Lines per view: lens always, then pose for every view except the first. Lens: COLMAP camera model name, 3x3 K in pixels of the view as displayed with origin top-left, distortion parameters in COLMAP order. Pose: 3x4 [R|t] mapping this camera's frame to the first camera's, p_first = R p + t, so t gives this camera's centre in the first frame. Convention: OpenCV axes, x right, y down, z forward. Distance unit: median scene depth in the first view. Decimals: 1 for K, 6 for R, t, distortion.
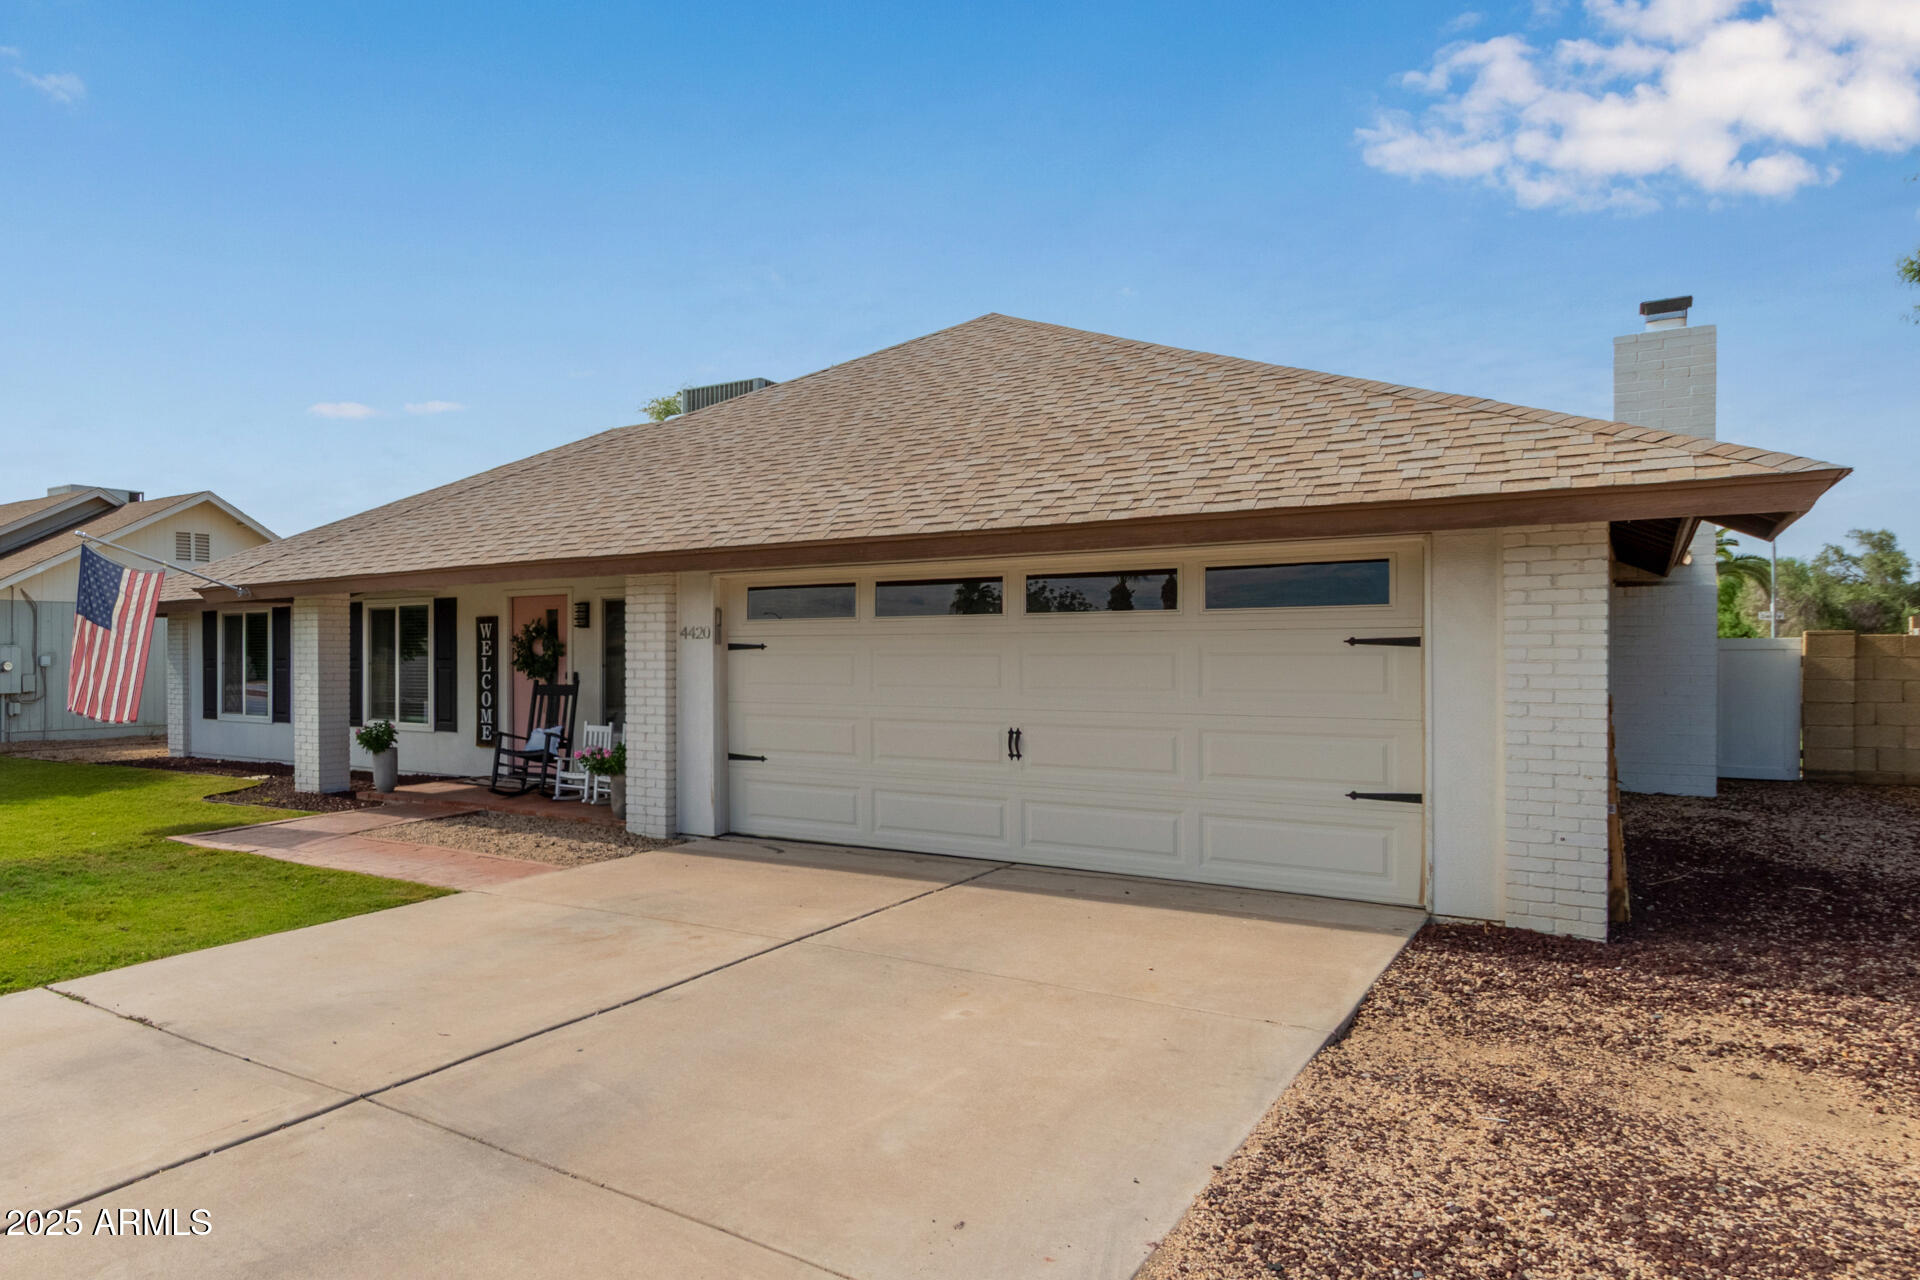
lens RADIAL K [[1098.0, 0, 732.0], [0, 1098.0, 640.5], [0, 0, 1]] dist [0.002252, 0.000048]
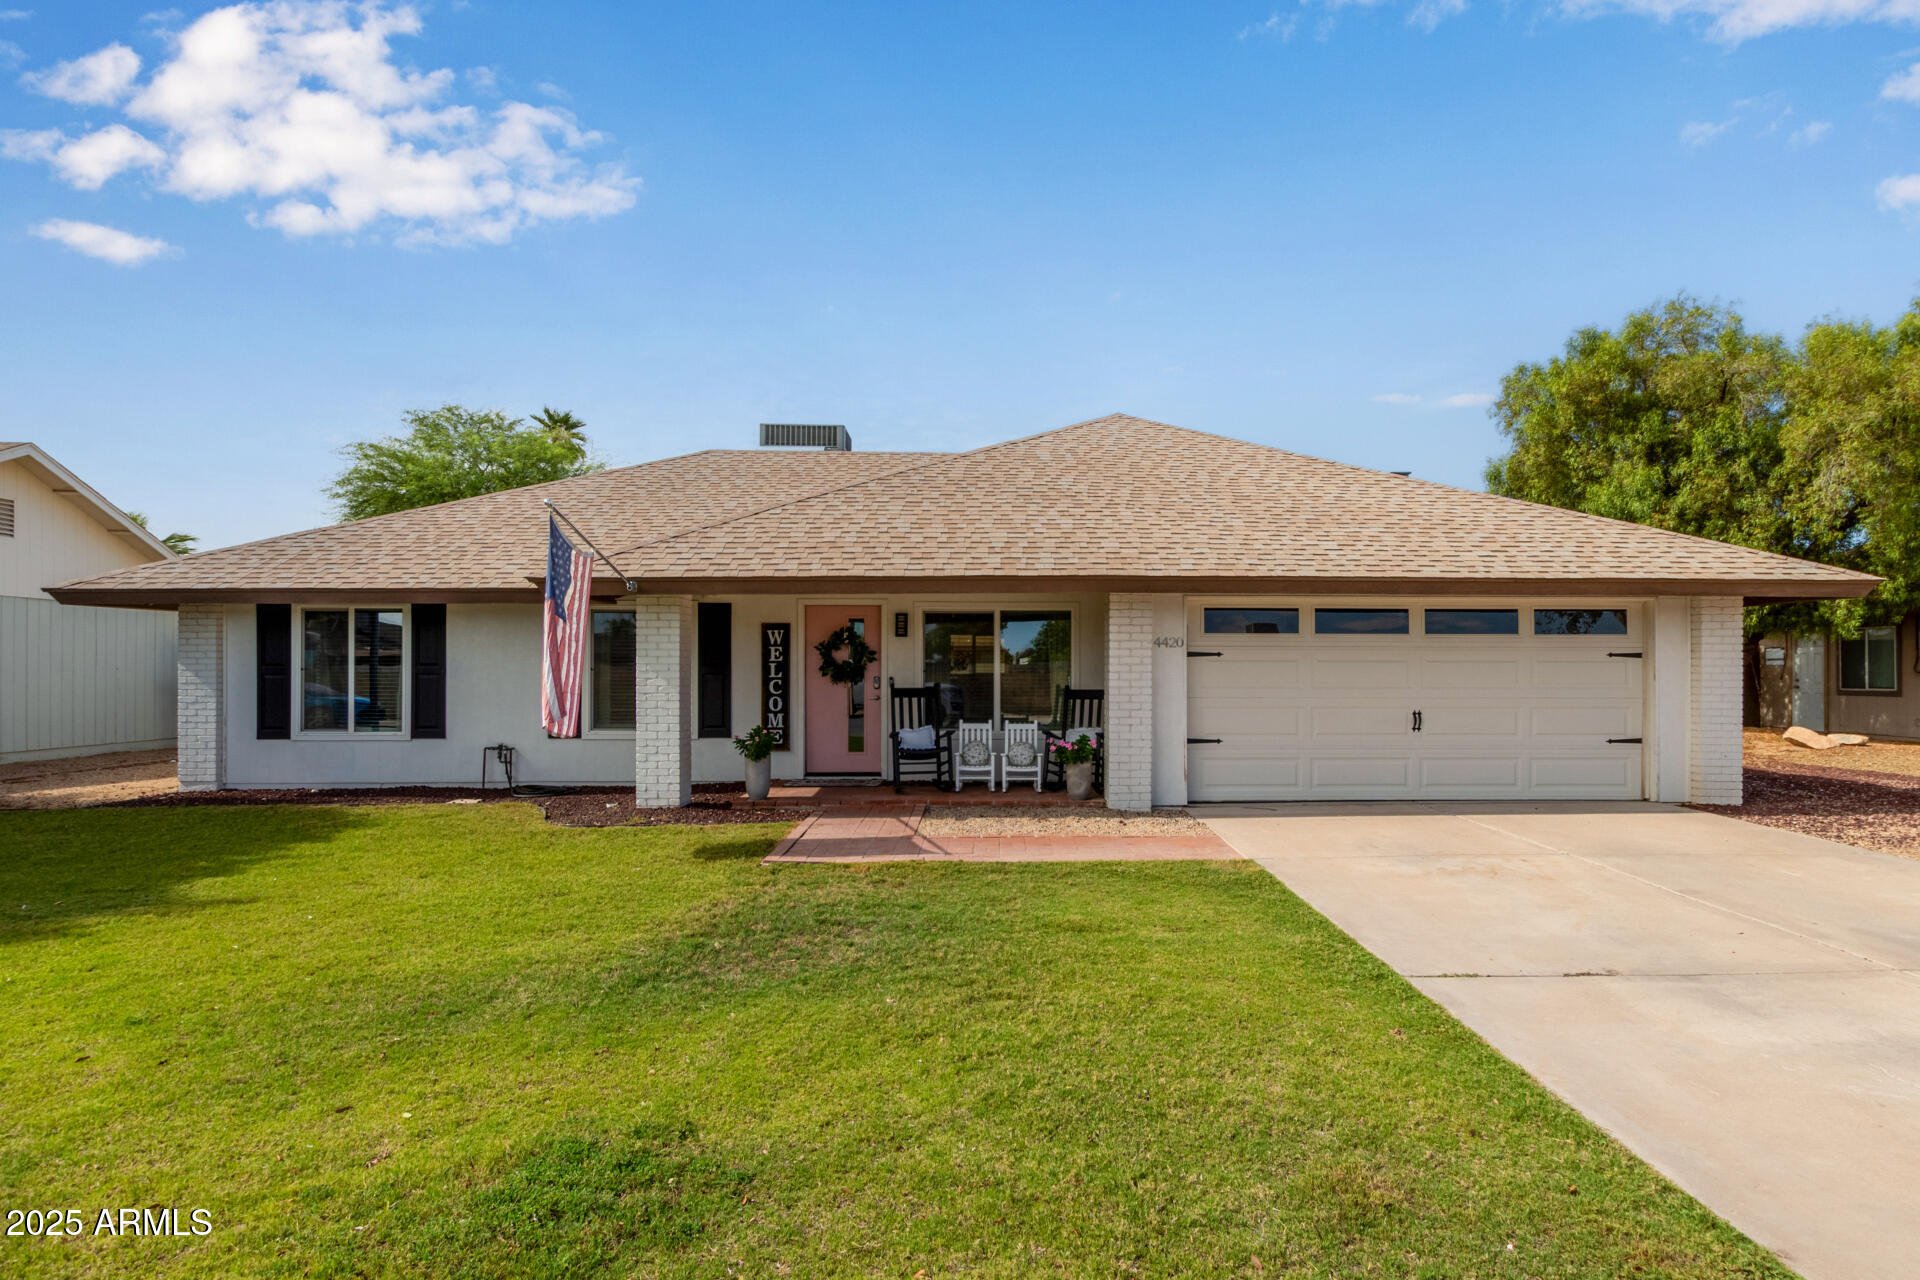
lens RADIAL K [[882.2, 0, 970.8], [0, 882.2, 655.2], [0, 0, 1]] dist [0.005780, 0.000560]
pose [[0.808391, 0.013737, 0.588485, -0.791281], [-0.011519, 0.999905, -0.007516, 0.017037], [-0.588533, -0.000703, 0.808473, 0.319580]]
